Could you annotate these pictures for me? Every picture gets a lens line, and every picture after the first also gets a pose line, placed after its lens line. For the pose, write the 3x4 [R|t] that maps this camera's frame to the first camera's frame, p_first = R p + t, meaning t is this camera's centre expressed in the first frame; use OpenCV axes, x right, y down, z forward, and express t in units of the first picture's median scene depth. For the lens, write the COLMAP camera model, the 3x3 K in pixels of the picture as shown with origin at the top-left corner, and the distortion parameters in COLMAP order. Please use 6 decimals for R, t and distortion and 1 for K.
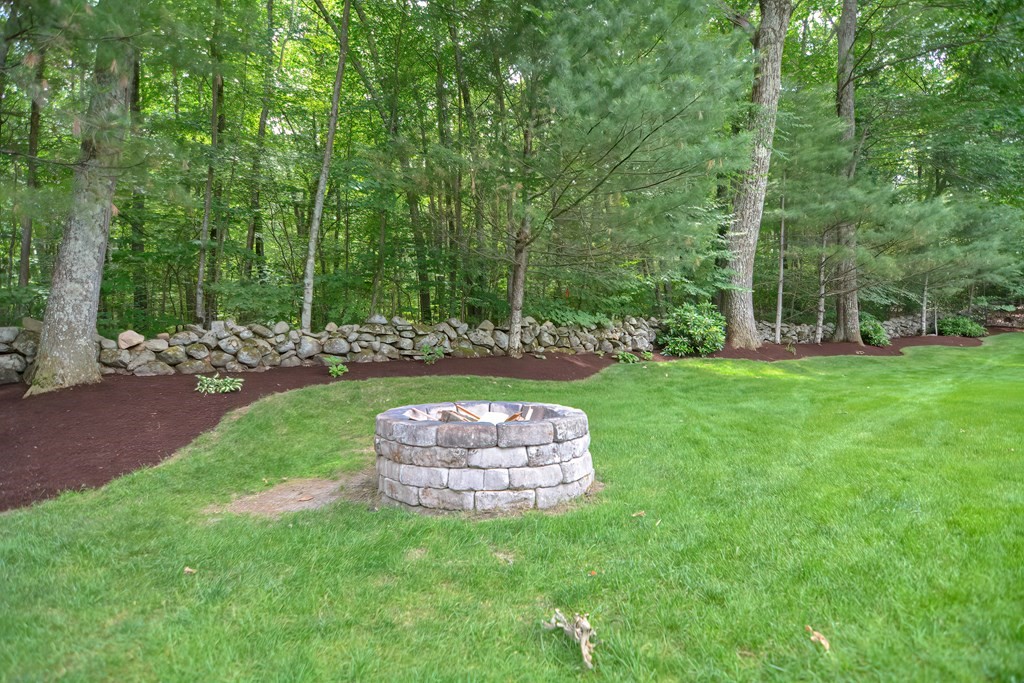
lens RADIAL K [[501.2, 0, 513.7], [0, 501.2, 341.6], [0, 0, 1]] dist [-0.015375, -0.001174]
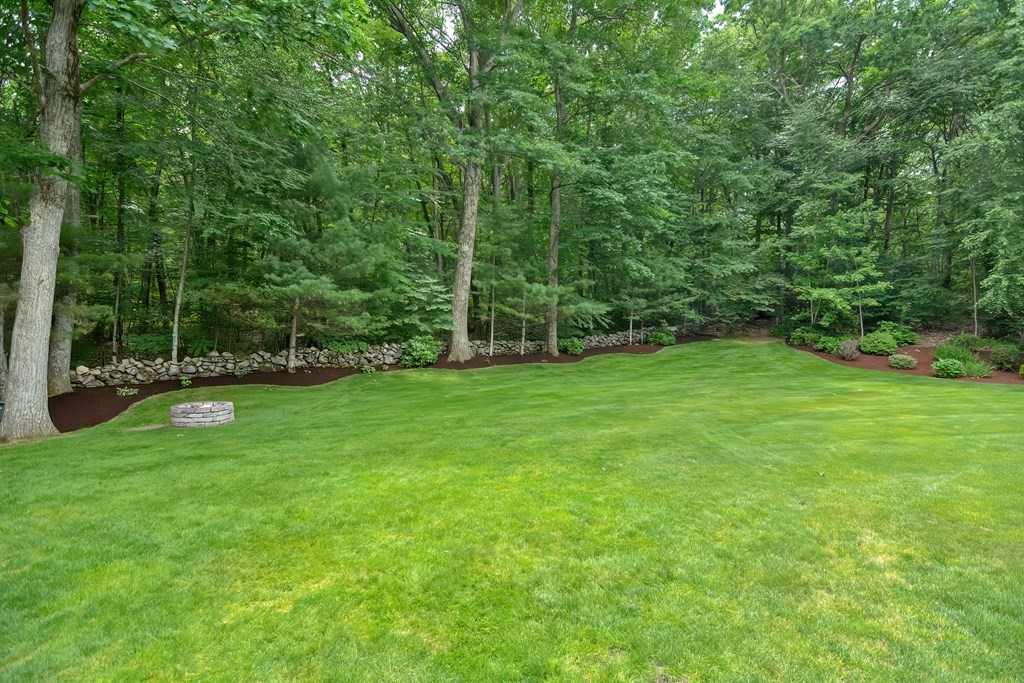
lens RADIAL K [[501.2, 0, 510.3], [0, 501.2, 342.4], [0, 0, 1]] dist [-0.015375, -0.001174]
pose [[0.991622, 0.005130, 0.129072, 0.684358], [-0.010486, 0.999110, 0.040854, -0.199217], [-0.128748, -0.041865, 0.990793, -1.176239]]
